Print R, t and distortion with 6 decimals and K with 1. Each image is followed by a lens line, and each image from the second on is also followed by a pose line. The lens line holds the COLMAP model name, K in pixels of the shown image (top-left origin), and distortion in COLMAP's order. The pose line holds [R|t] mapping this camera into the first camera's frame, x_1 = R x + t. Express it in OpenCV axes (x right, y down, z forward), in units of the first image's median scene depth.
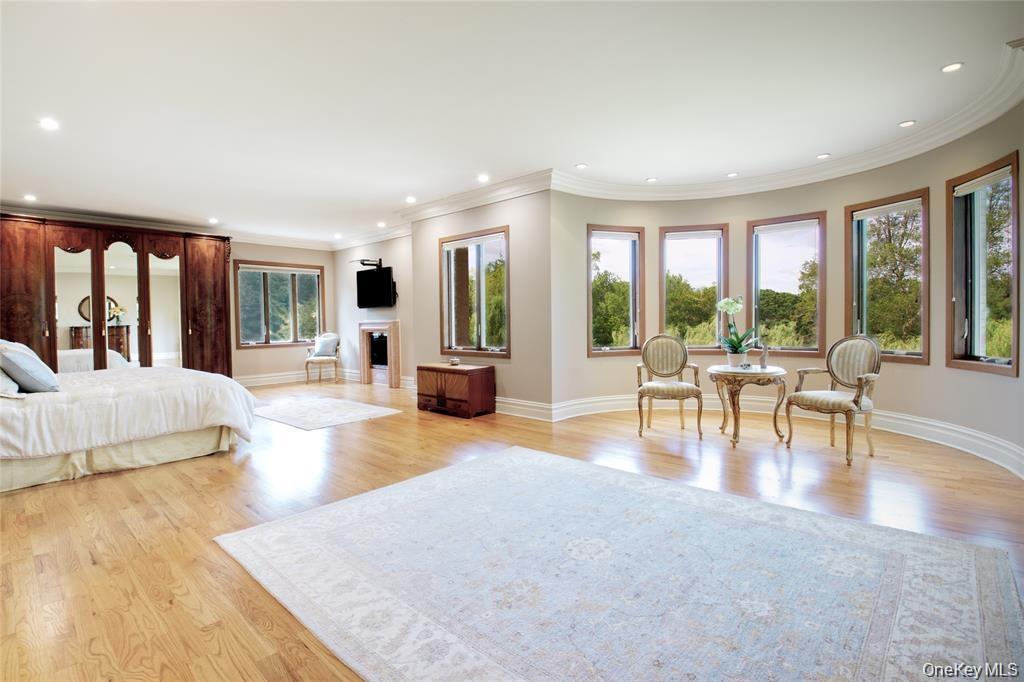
lens RADIAL K [[476.5, 0, 508.1], [0, 476.5, 331.6], [0, 0, 1]] dist [0.010915, -0.021897]
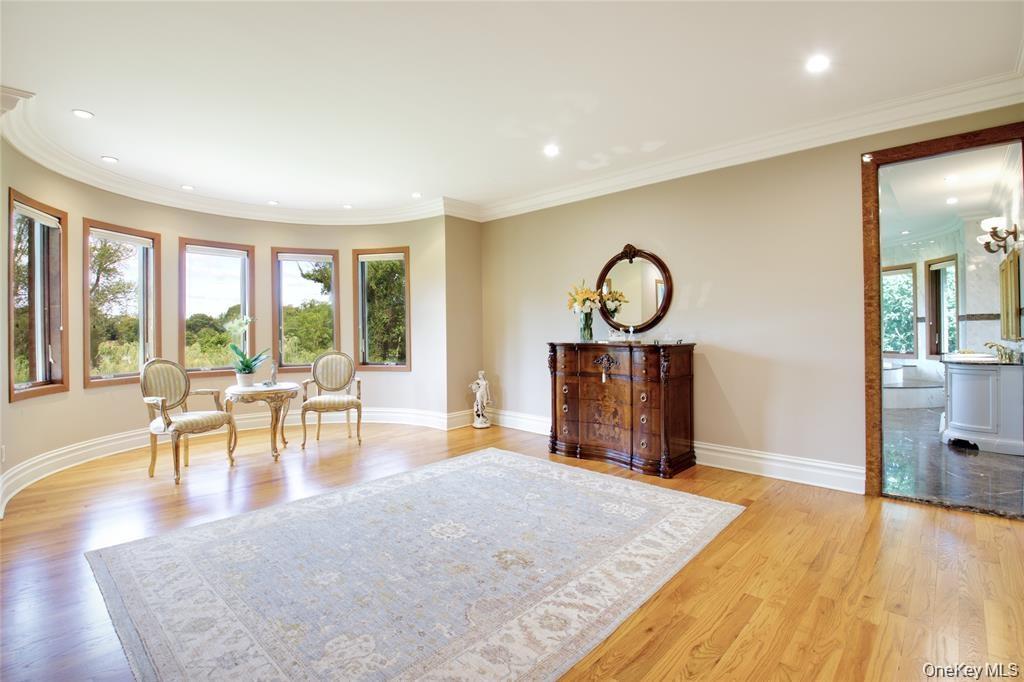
lens RADIAL K [[476.5, 0, 508.1], [0, 476.5, 331.6], [0, 0, 1]] dist [0.010915, -0.021897]
pose [[0.013872, 0.016181, 0.999773, -0.763259], [0.032796, 0.999324, -0.016628, -0.011818], [-0.999366, 0.033019, 0.013332, 0.609412]]
